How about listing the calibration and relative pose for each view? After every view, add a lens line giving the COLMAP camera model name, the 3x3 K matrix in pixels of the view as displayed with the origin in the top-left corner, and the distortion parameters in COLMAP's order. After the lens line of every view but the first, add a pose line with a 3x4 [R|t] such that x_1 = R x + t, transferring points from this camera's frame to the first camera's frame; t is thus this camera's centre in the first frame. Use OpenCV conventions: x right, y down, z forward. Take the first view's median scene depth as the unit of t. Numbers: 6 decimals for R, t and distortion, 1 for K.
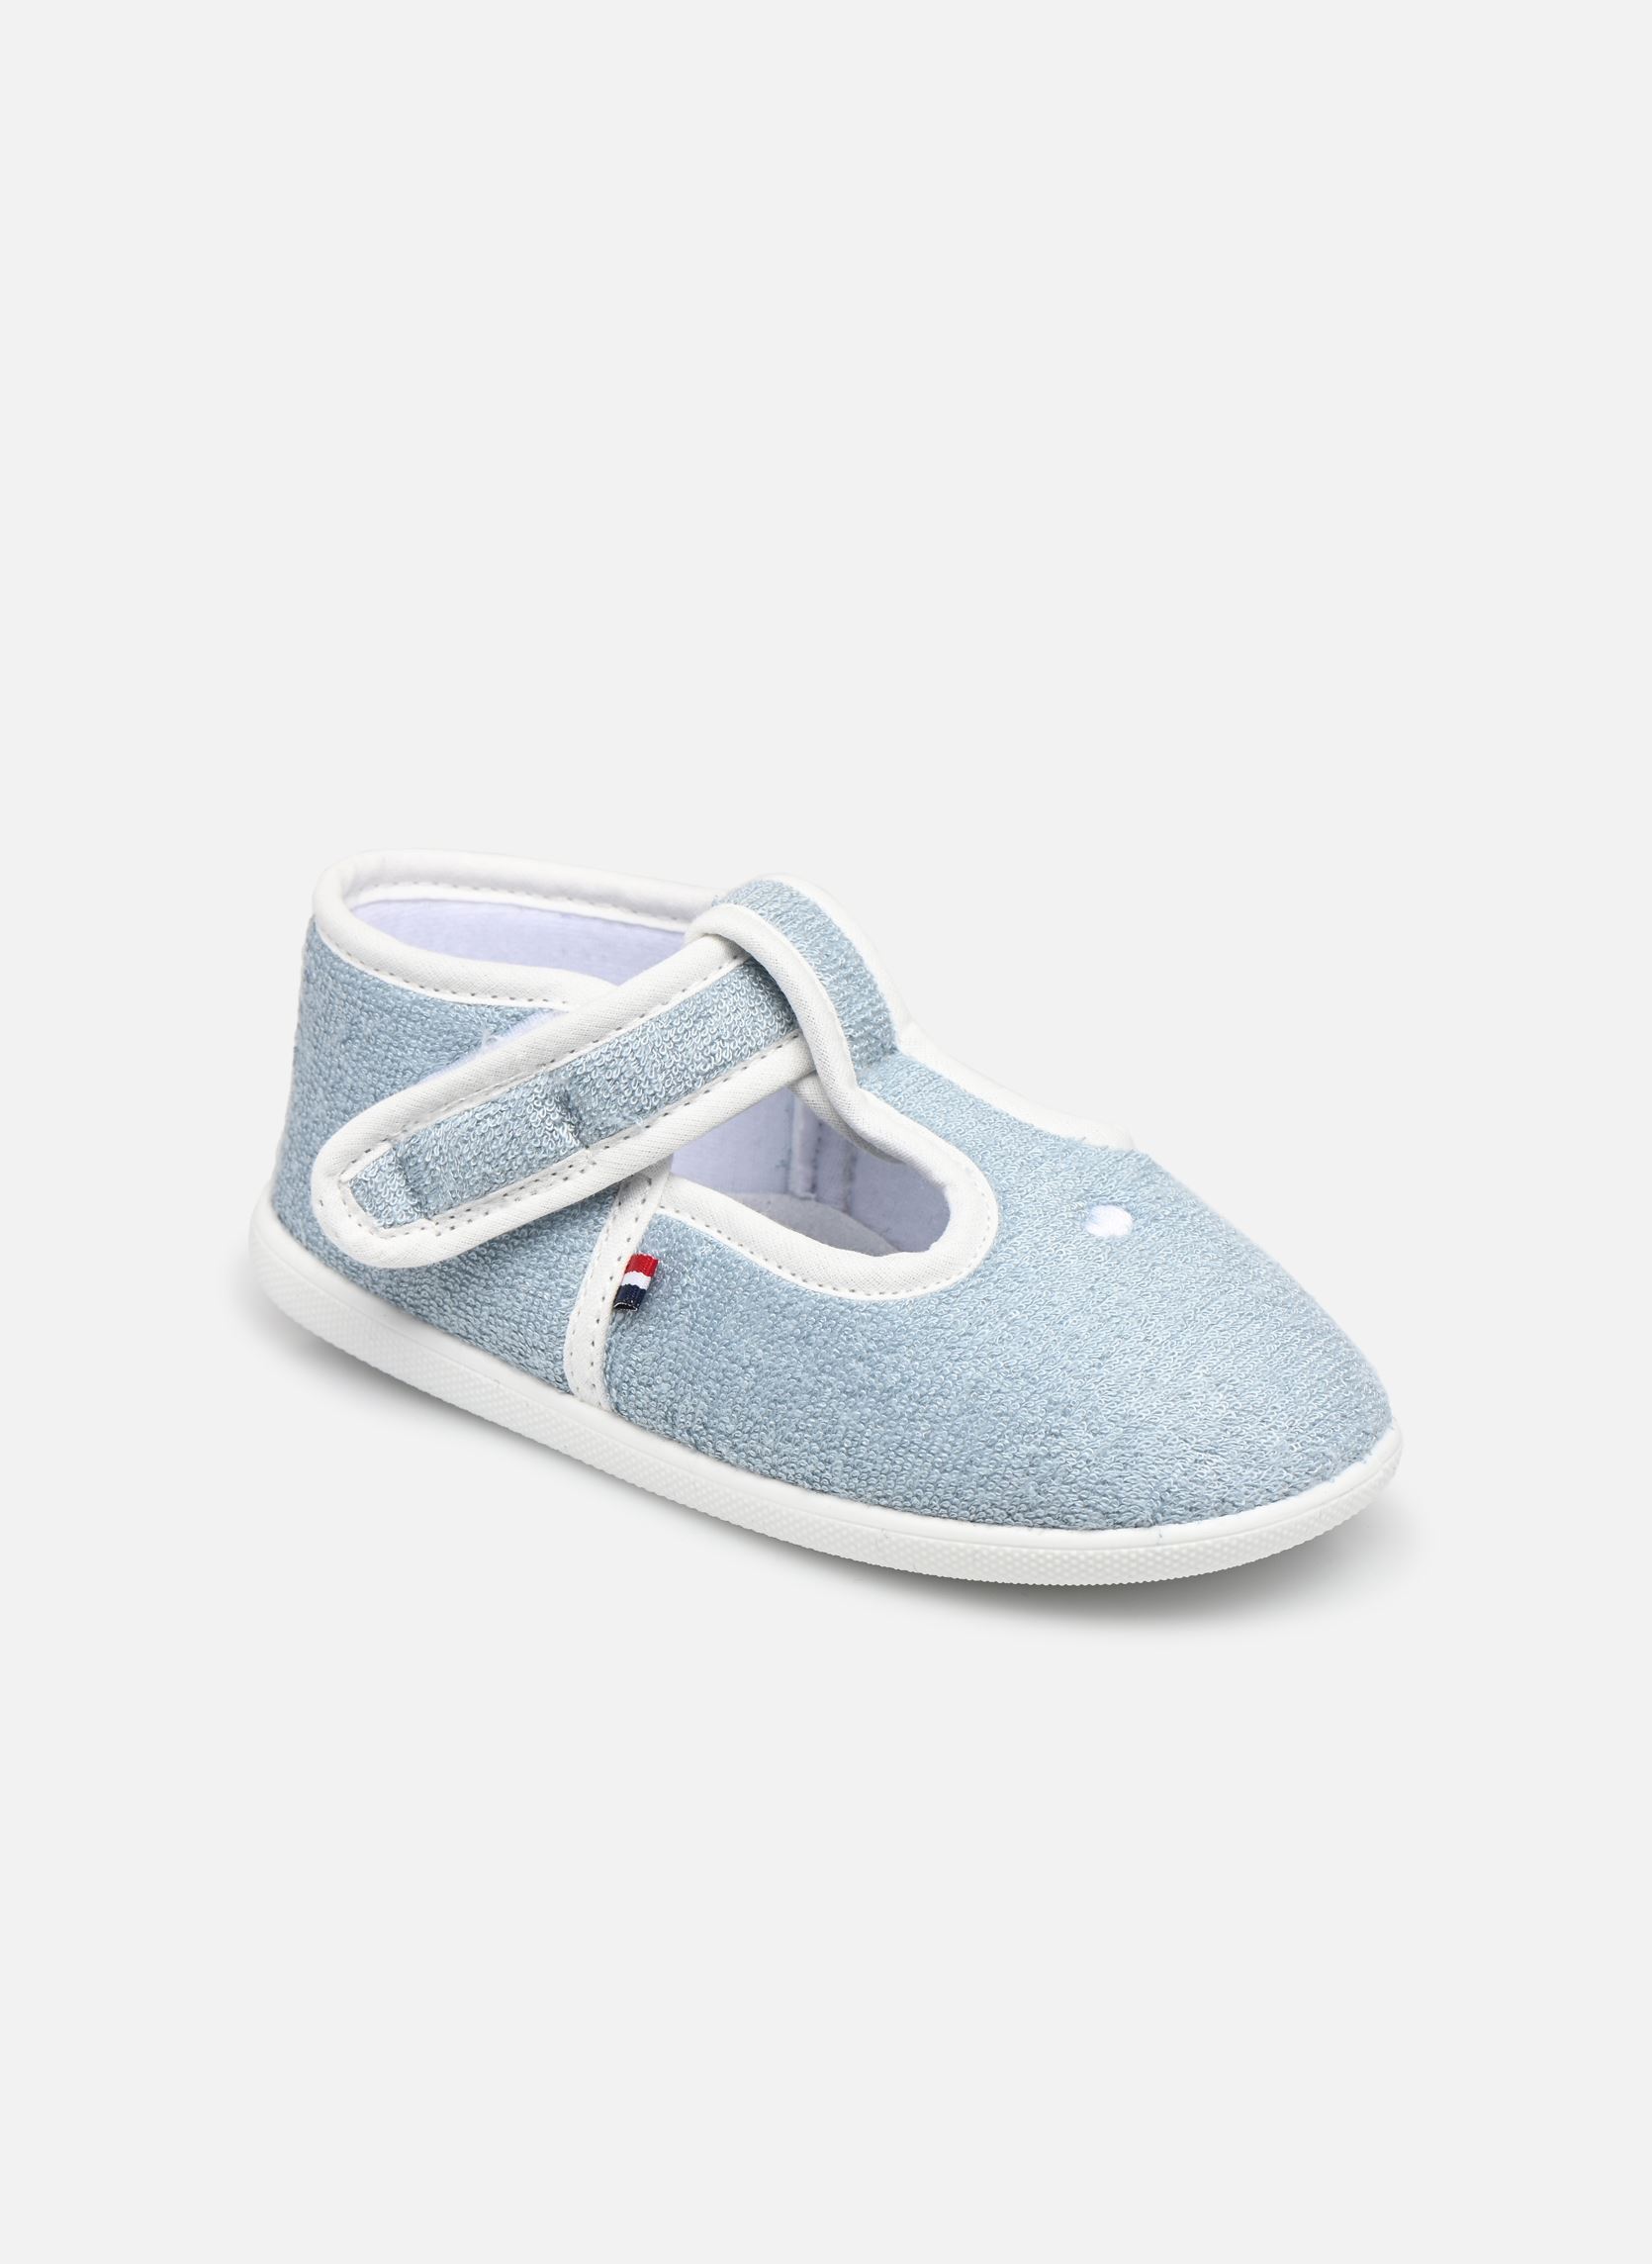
lens RADIAL K [[7288.7, 0, 827.6], [0, 7288.7, 1134.1], [0, 0, 1]] dist [0.242794, 0.000000]
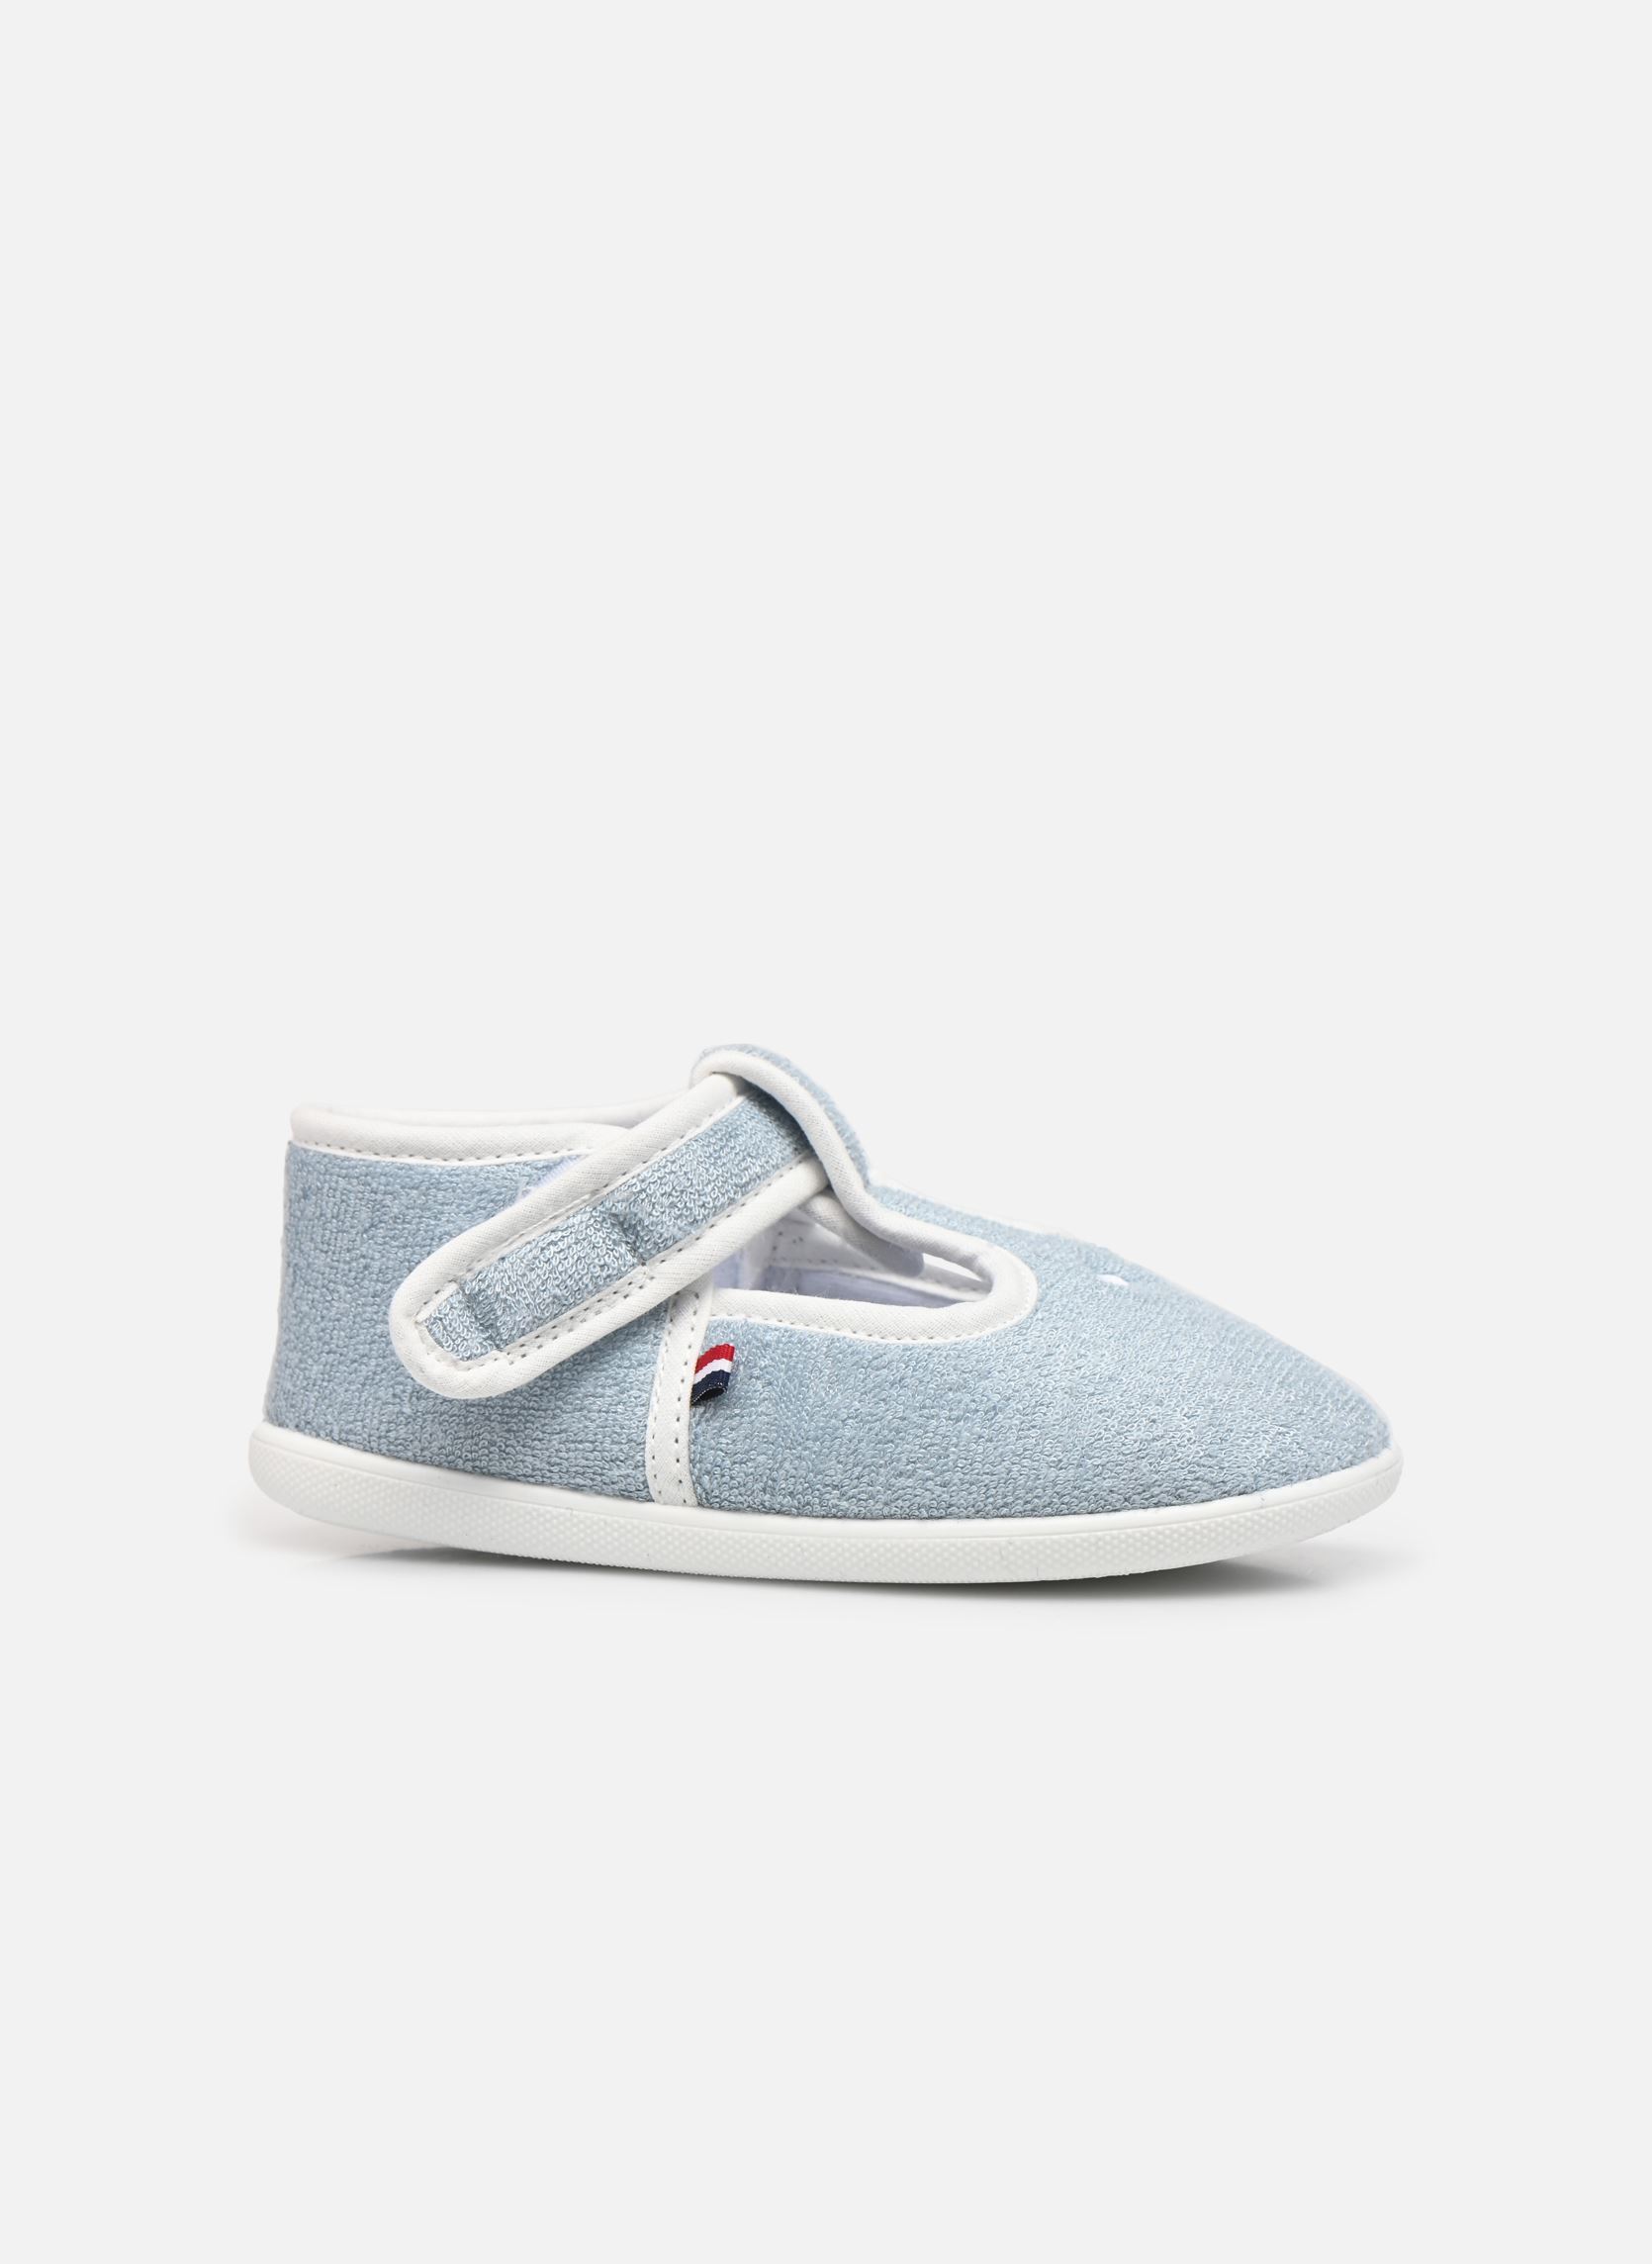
lens RADIAL K [[7288.7, 0, 824.3], [0, 7288.7, 1130.8], [0, 0, 1]] dist [0.242794, 0.000000]
pose [[0.909982, -0.035372, 0.413137, -0.451476], [0.187396, 0.923880, -0.333660, 0.346792], [-0.369887, 0.381045, 0.847342, 0.072614]]
